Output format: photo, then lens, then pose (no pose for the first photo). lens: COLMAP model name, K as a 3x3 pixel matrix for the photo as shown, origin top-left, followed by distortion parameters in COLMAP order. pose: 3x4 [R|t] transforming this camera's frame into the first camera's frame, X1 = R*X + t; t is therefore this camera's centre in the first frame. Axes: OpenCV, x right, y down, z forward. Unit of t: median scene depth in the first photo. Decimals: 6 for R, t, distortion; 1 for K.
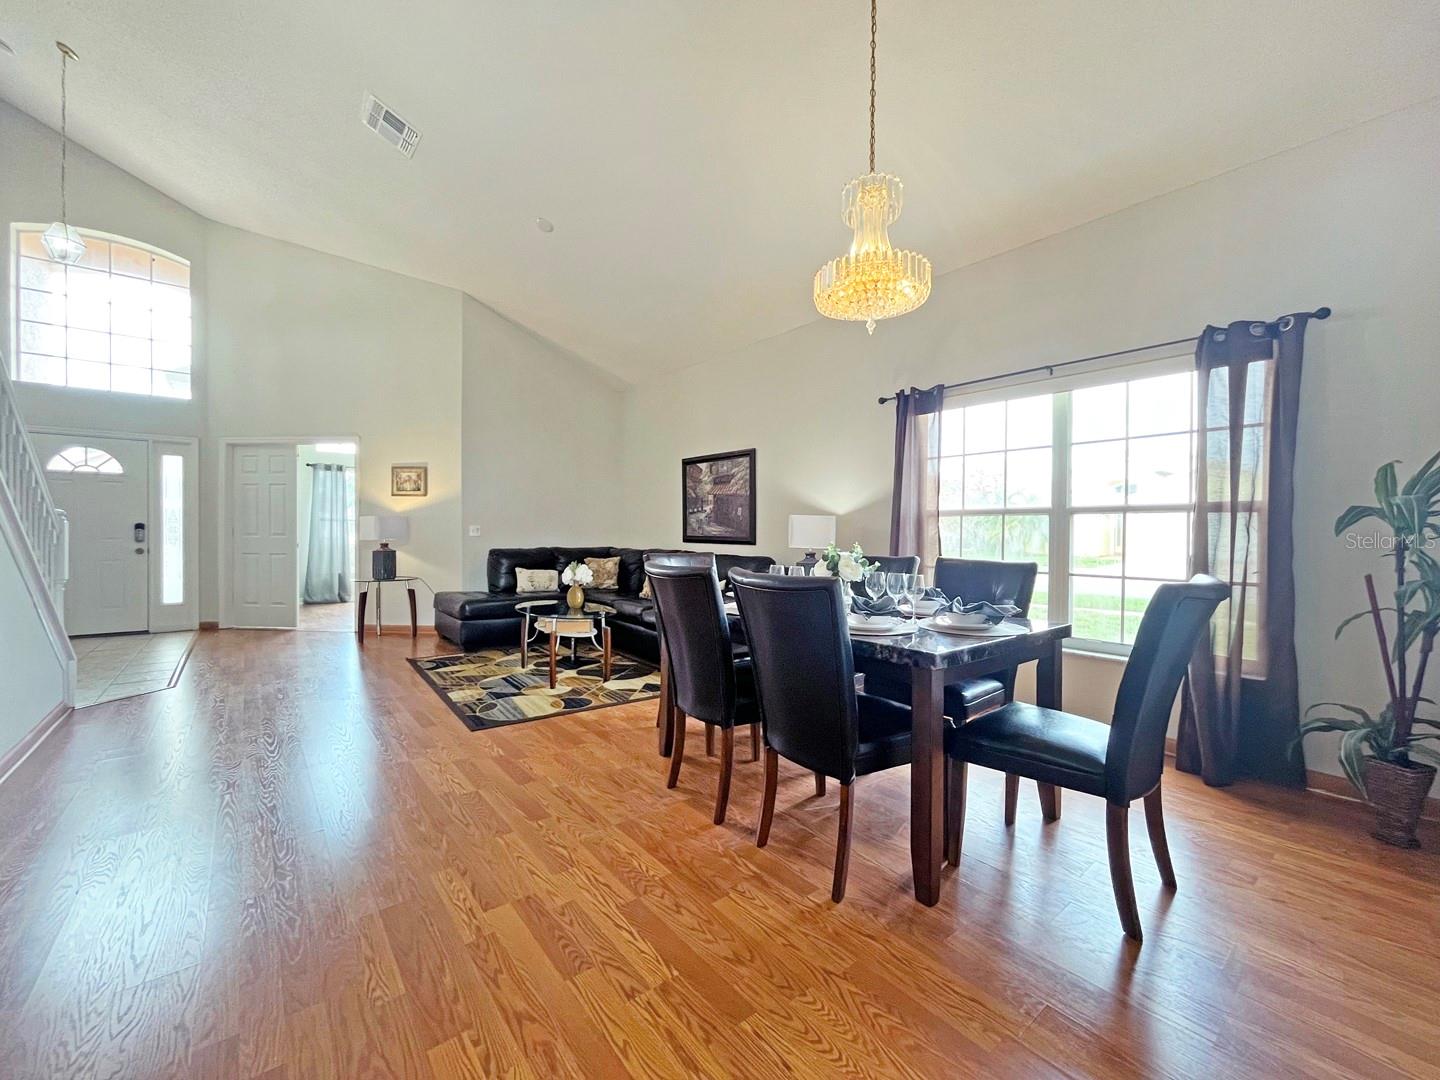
lens RADIAL K [[588.7, 0, 717.8], [0, 588.7, 538.5], [0, 0, 1]] dist [0.000250, 0.000207]
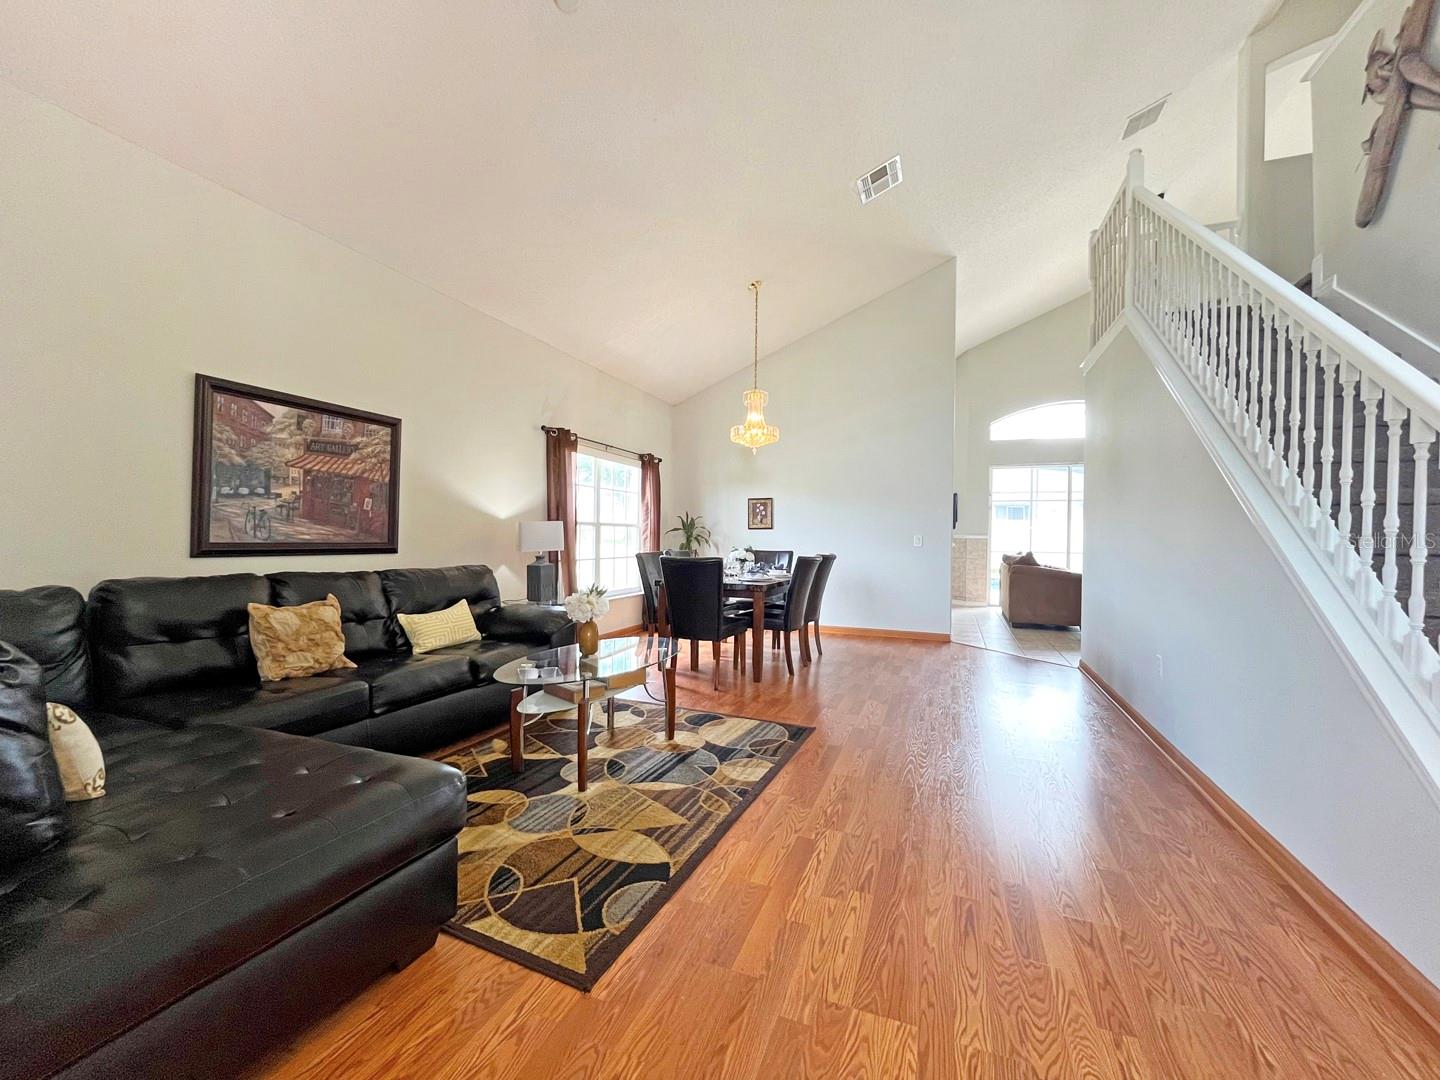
lens RADIAL K [[588.7, 0, 717.8], [0, 588.7, 538.5], [0, 0, 1]] dist [0.000250, 0.000207]
pose [[-0.497940, -0.018649, 0.867011, -0.710934], [-0.008096, 0.999825, 0.016856, -0.020955], [-0.867174, 0.001374, -0.498004, 0.956879]]
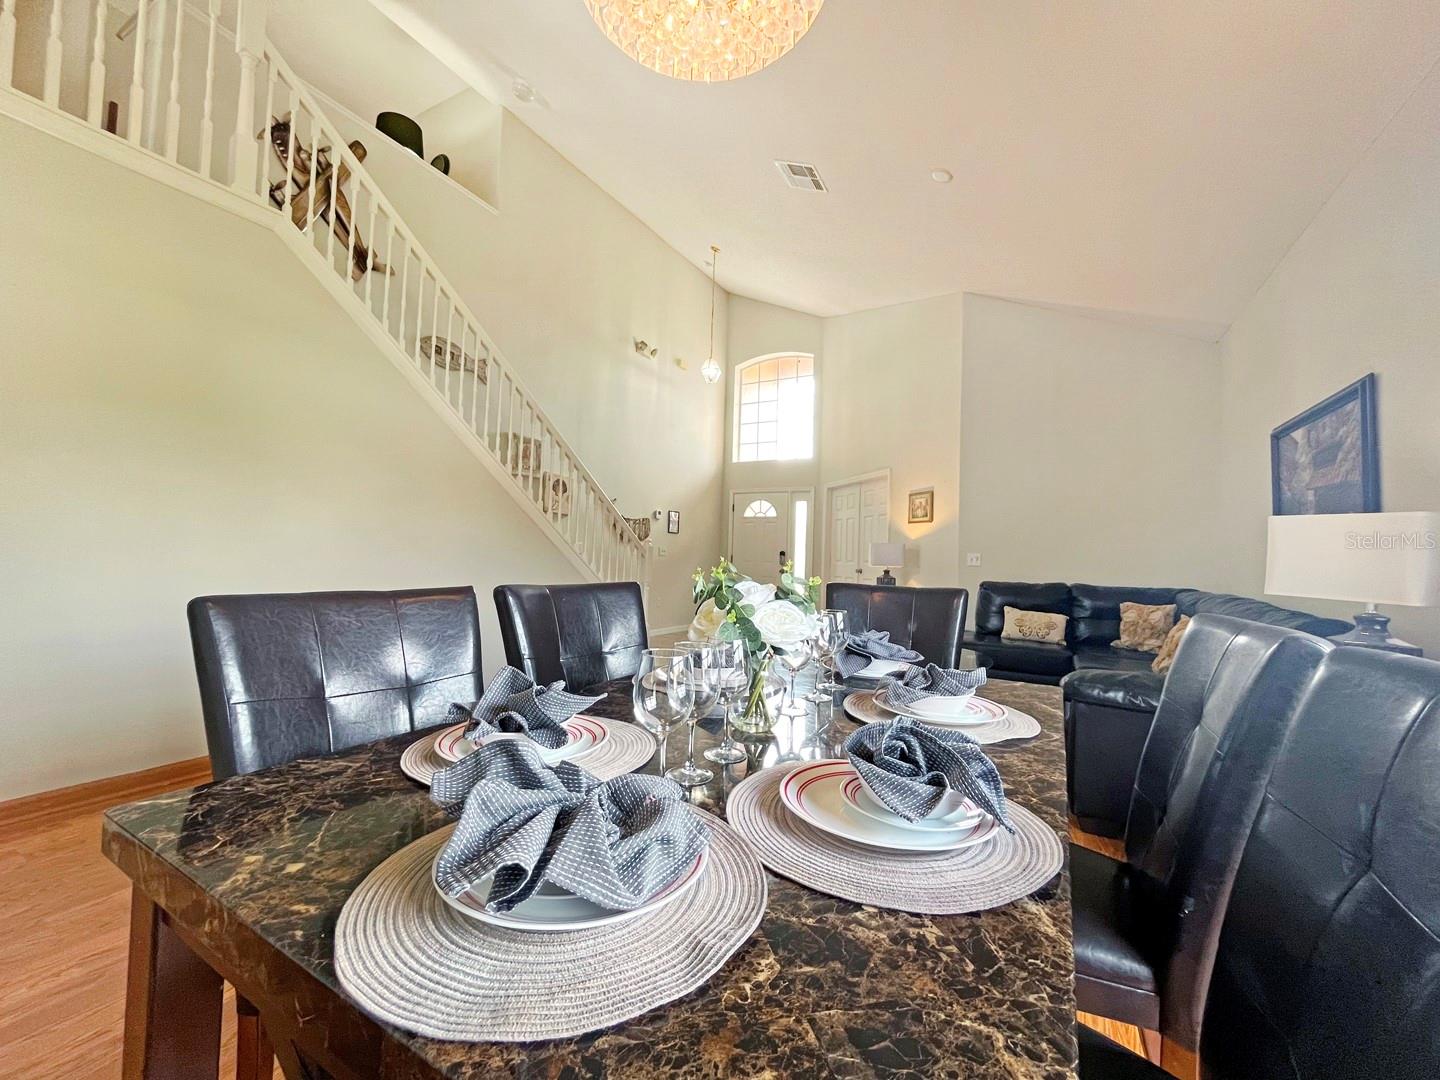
lens RADIAL K [[581.7, 0, 717.6], [0, 581.7, 544.3], [0, 0, 1]] dist [0.000413, 0.000040]
pose [[0.365069, -0.013452, -0.930883, 0.264965], [-0.029954, 0.999208, -0.026187, -0.002020], [0.930498, 0.037444, 0.364377, 0.376812]]
